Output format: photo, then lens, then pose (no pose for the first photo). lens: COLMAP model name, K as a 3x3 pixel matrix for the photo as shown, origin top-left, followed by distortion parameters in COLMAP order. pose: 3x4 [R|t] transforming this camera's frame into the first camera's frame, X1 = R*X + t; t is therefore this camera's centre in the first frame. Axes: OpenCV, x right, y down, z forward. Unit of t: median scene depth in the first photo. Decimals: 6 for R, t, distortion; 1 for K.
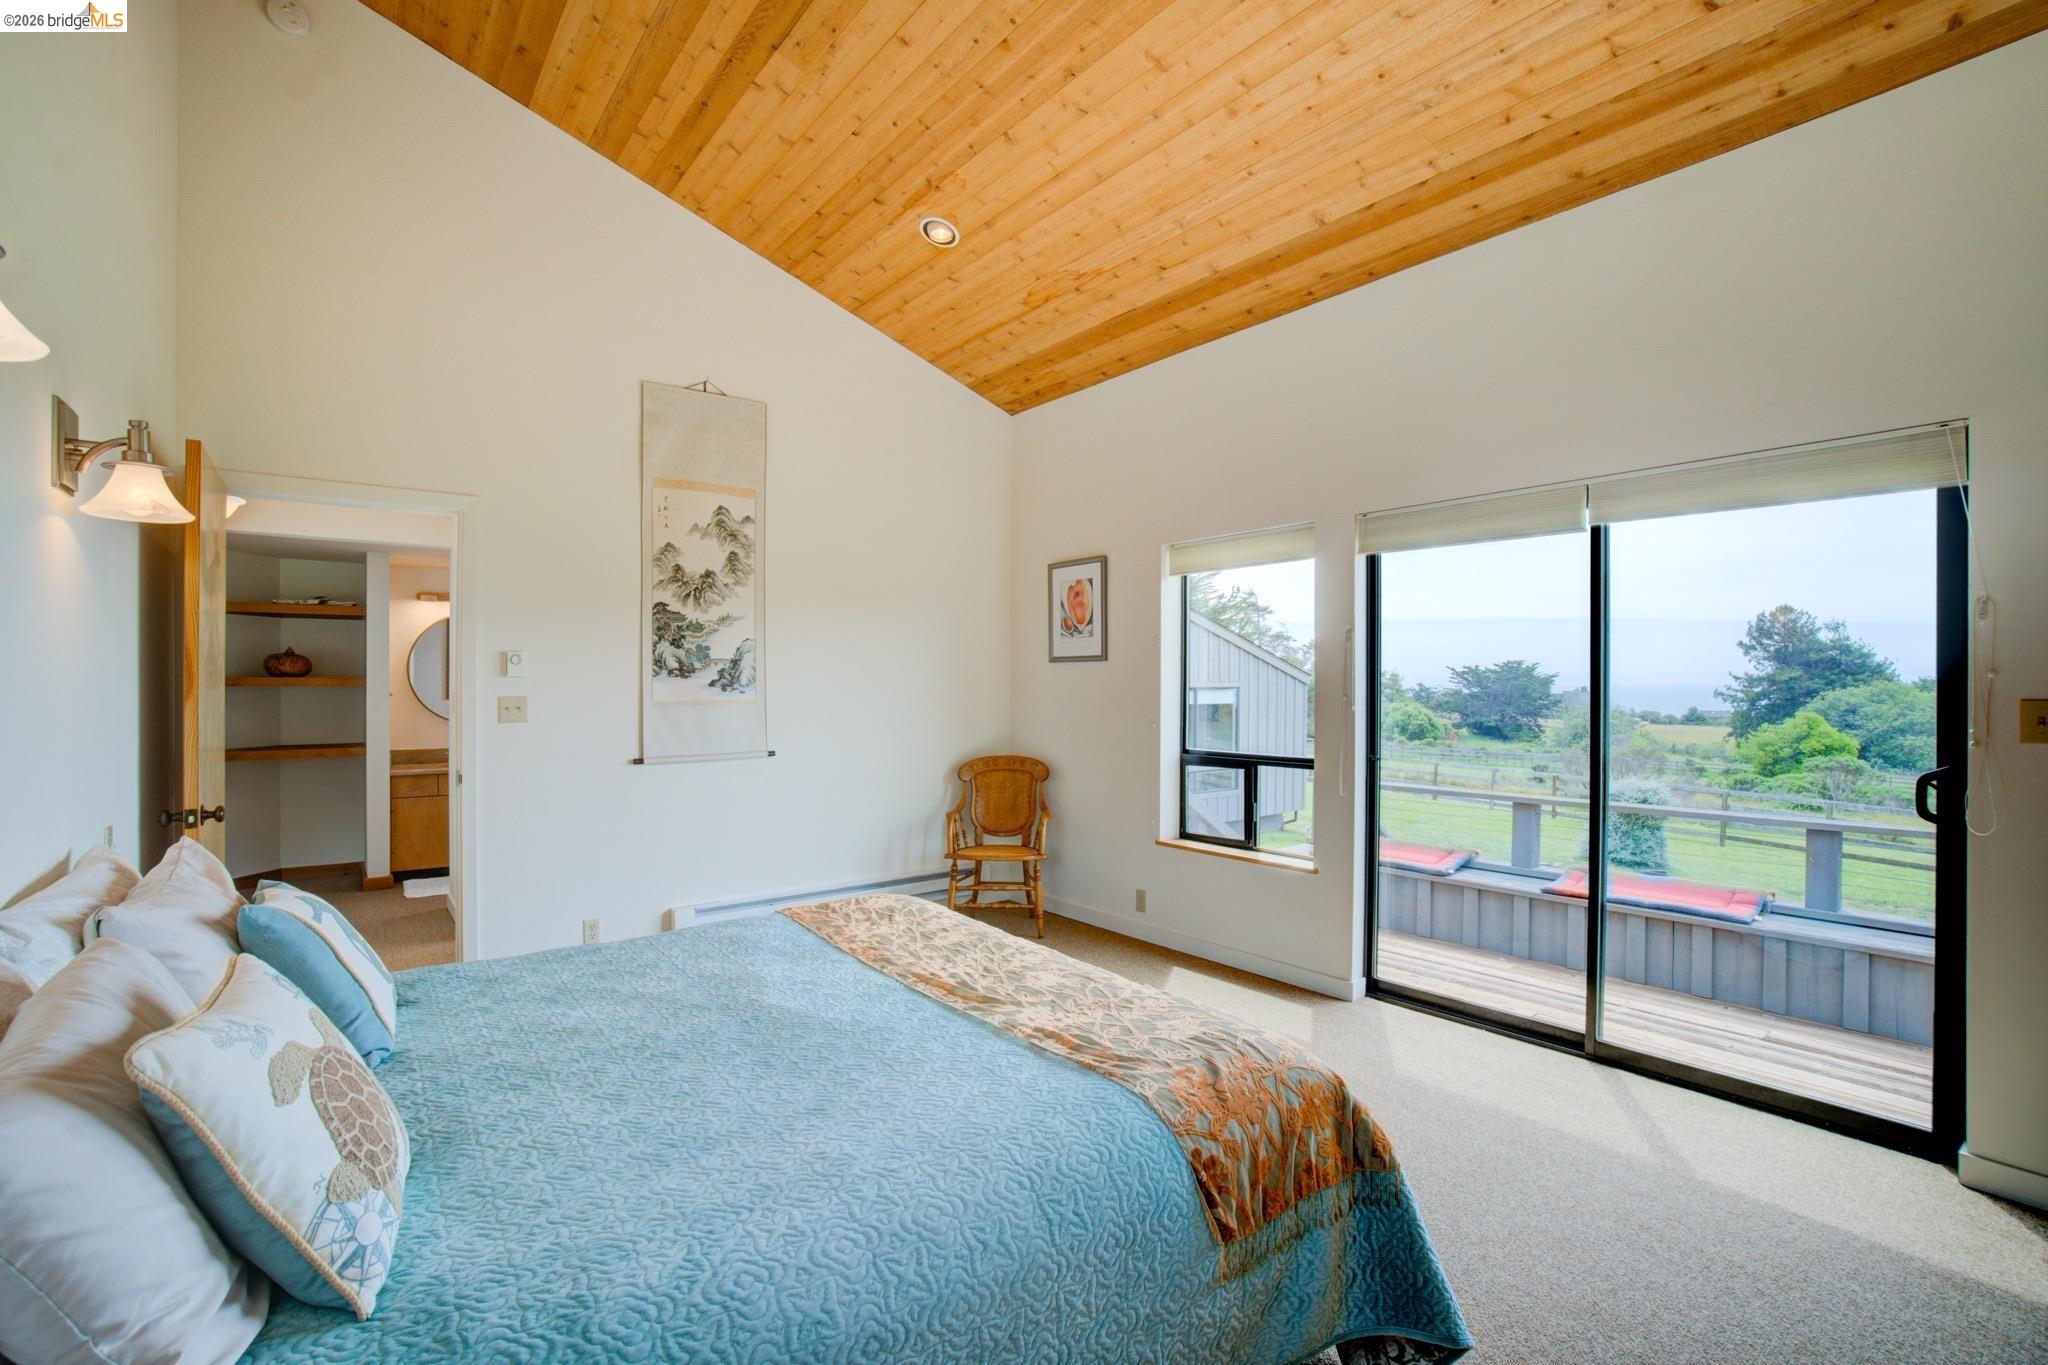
lens RADIAL K [[909.9, 0, 1014.2], [0, 909.9, 698.3], [0, 0, 1]] dist [-0.036994, -0.000135]
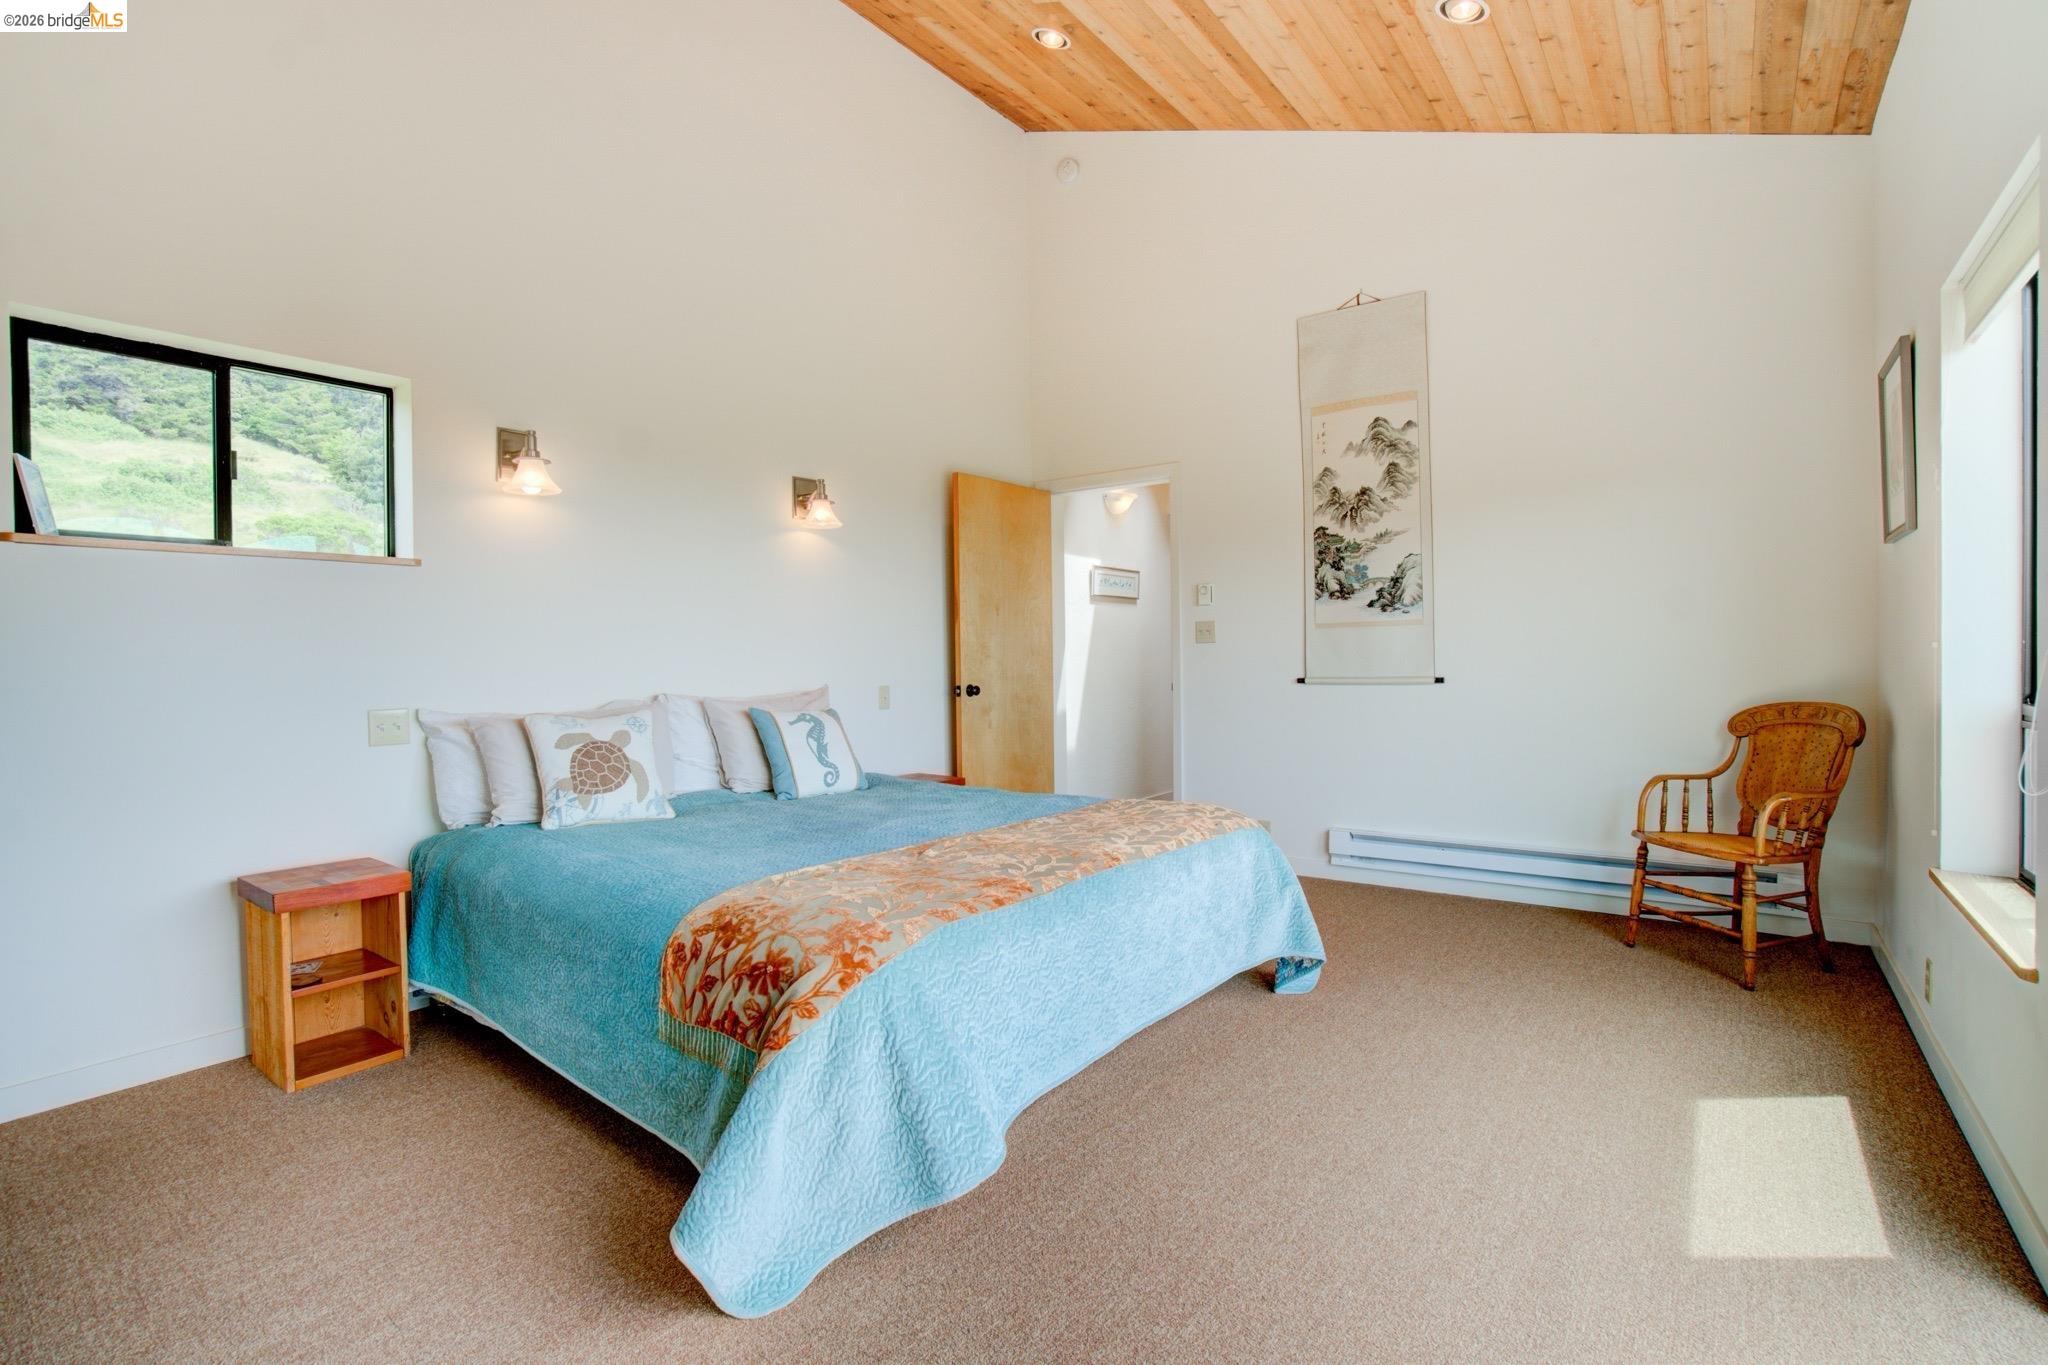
lens RADIAL K [[909.9, 0, 1010.9], [0, 909.9, 668.3], [0, 0, 1]] dist [-0.036994, -0.000135]
pose [[0.262306, 0.013303, -0.964893, 0.503807], [-0.008865, 0.999896, 0.011376, 0.045097], [0.964944, 0.005570, 0.262396, 0.385058]]
